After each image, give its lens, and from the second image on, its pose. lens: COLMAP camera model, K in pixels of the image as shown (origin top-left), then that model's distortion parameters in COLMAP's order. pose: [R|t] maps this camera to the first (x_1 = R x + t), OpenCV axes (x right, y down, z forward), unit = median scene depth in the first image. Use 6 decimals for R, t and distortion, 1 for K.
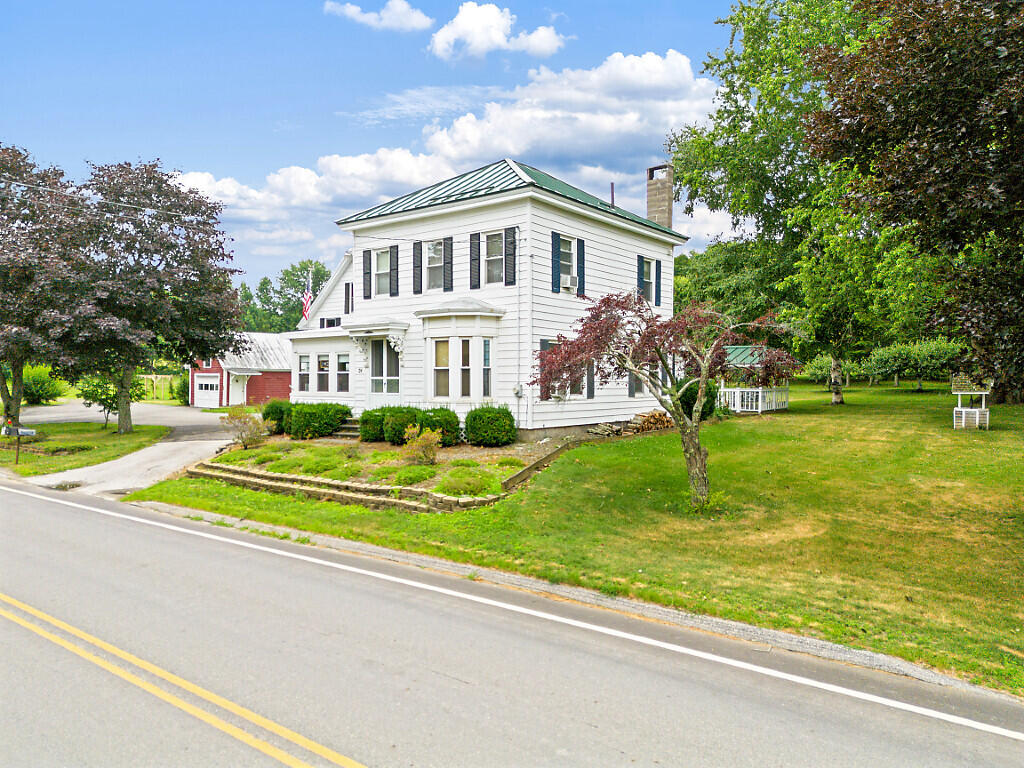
lens RADIAL K [[716.5, 0, 512.0], [0, 716.5, 384.0], [0, 0, 1]] dist [0.038433, 0.000099]
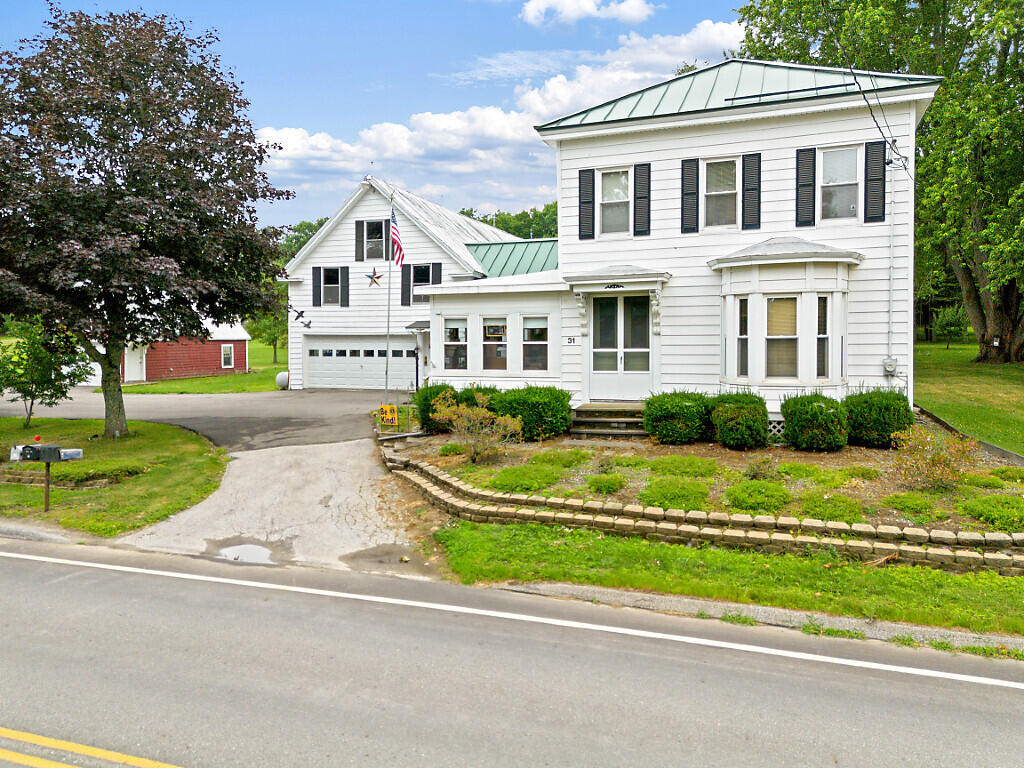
lens RADIAL K [[717.2, 0, 514.9], [0, 717.2, 349.1], [0, 0, 1]] dist [0.036096, -0.004584]
pose [[0.955030, -0.006565, 0.296437, -0.493020], [0.008014, 0.999961, -0.003672, -0.007907], [-0.296401, 0.005883, 0.955045, 0.356035]]
